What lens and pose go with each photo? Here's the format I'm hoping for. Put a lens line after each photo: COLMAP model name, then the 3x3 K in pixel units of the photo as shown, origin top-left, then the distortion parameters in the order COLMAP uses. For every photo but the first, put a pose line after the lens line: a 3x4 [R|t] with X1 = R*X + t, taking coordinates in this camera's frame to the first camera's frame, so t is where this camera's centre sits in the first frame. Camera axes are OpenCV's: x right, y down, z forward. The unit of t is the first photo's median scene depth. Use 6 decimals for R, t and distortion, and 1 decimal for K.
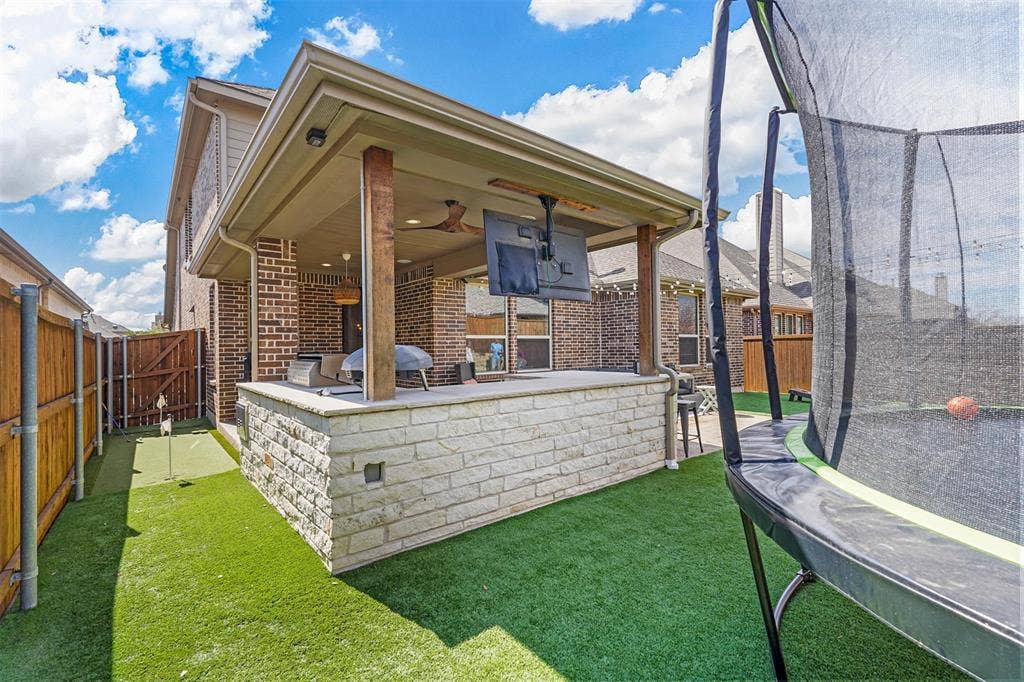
lens RADIAL K [[447.9, 0, 512.0], [0, 447.9, 341.0], [0, 0, 1]] dist [-0.014259, 0.000059]
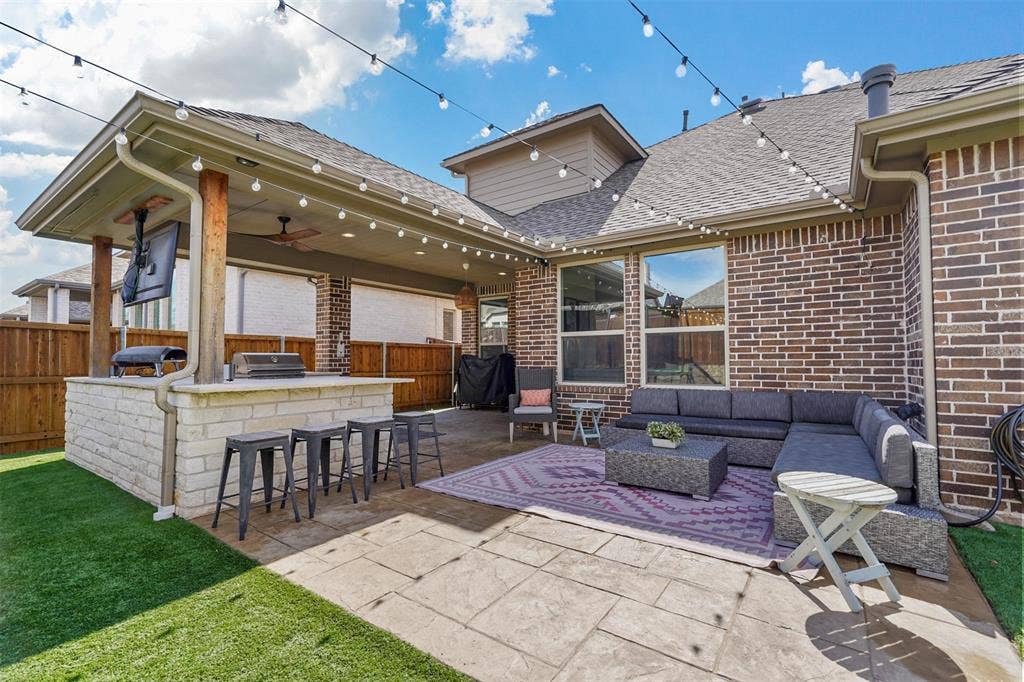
lens RADIAL K [[447.9, 0, 512.0], [0, 447.9, 341.0], [0, 0, 1]] dist [-0.014259, 0.000059]
pose [[0.254141, -0.029321, -0.966723, 0.660909], [0.013400, 0.999551, -0.026794, 0.022175], [0.967074, -0.006144, 0.254420, 0.764682]]
